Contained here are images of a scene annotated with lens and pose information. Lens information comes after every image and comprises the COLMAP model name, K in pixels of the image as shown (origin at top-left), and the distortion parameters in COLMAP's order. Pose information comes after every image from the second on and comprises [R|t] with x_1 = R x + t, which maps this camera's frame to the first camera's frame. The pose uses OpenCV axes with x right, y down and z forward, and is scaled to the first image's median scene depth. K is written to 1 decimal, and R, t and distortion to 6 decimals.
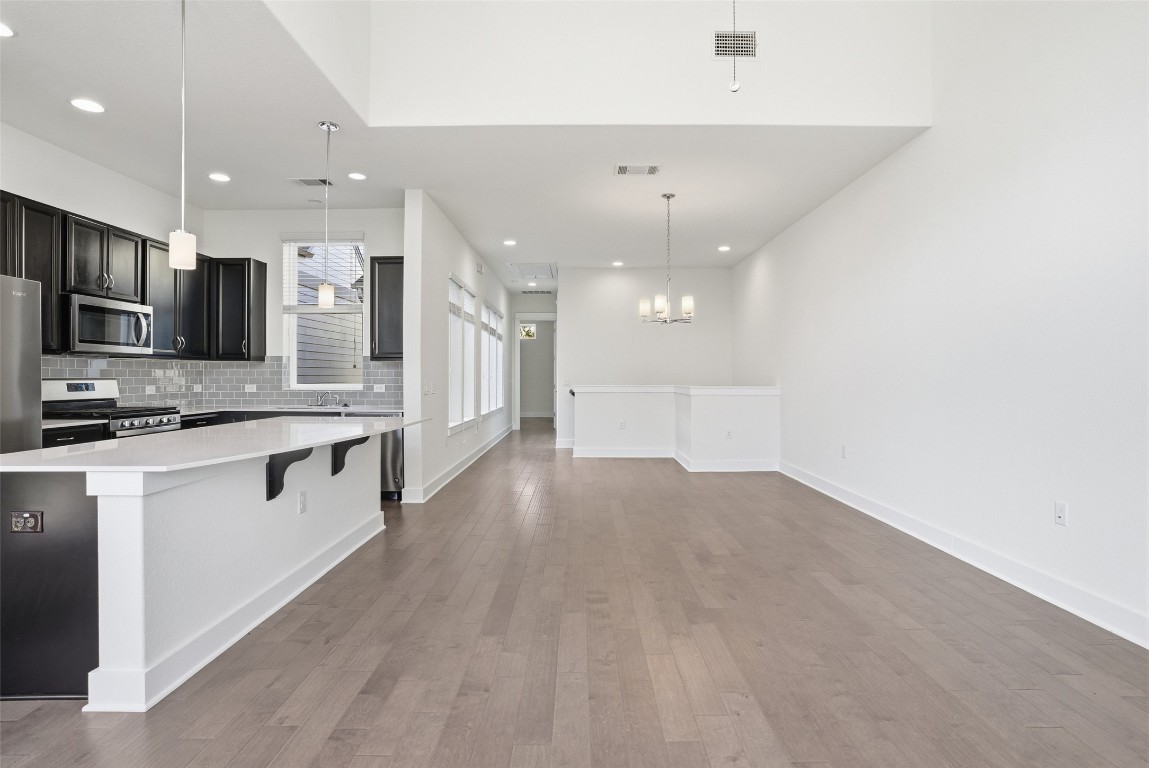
lens RADIAL K [[577.6, 0, 577.2], [0, 577.6, 378.9], [0, 0, 1]] dist [-0.075289, 0.038071]
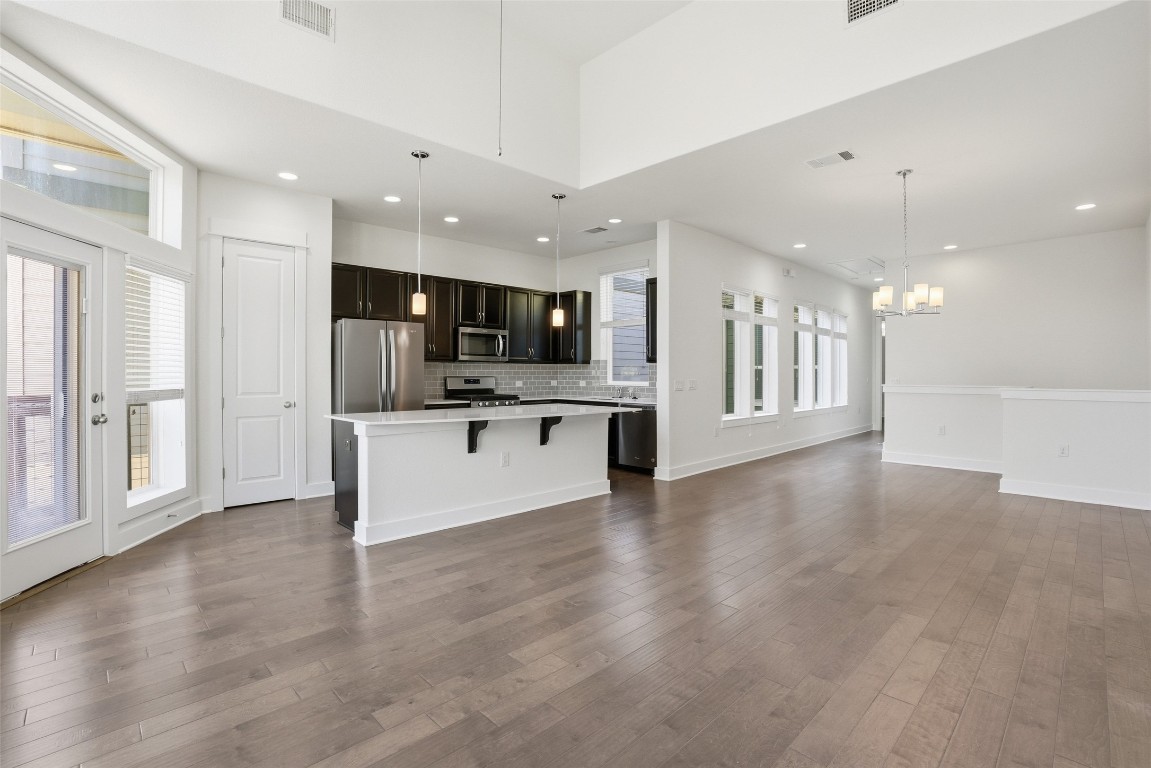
lens RADIAL K [[531.8, 0, 581.8], [0, 531.8, 377.8], [0, 0, 1]] dist [-0.075462, 0.026233]
pose [[0.705831, 0.005302, -0.708360, 0.387205], [-0.004334, 0.999986, 0.003166, -0.002115], [0.708367, 0.000835, 0.705844, 0.088967]]
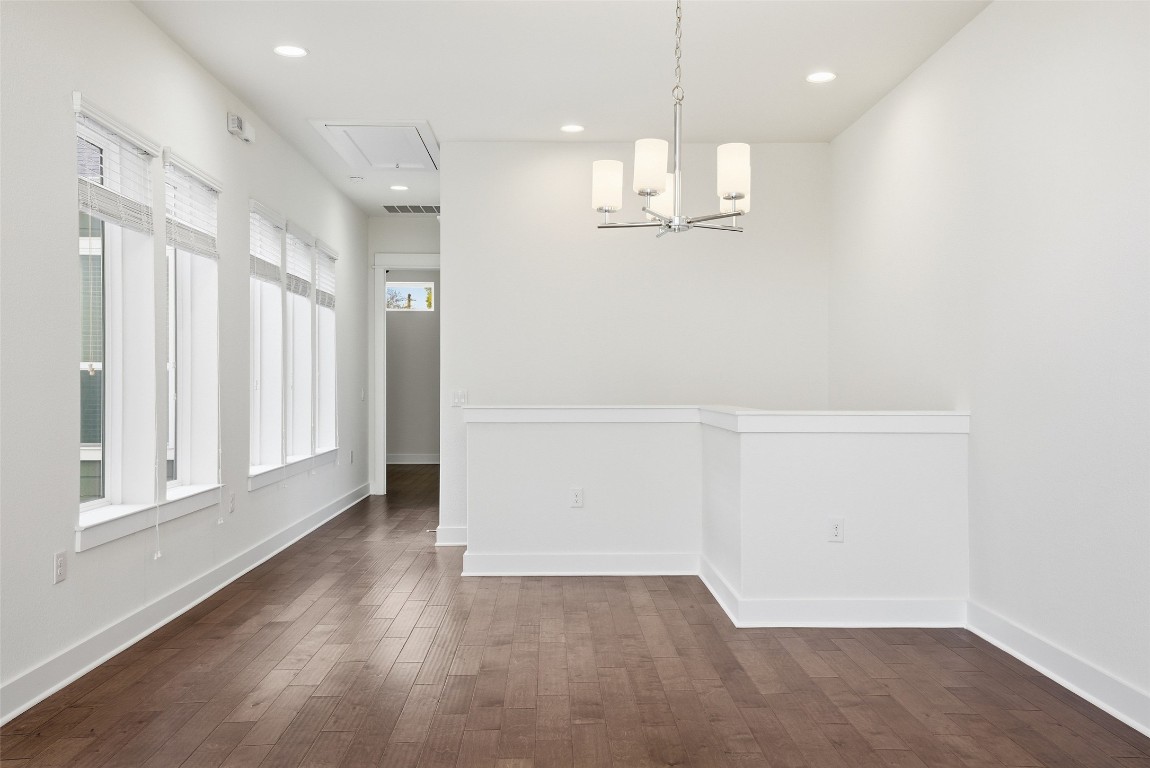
lens RADIAL K [[961.7, 0, 579.0], [0, 961.7, 366.3], [0, 0, 1]] dist [0.046035, 0.002111]
pose [[0.999338, 0.000370, 0.036387, 0.083954], [0.000469, 0.999734, -0.023071, -0.002394], [-0.036386, 0.023073, 0.999071, 0.457816]]
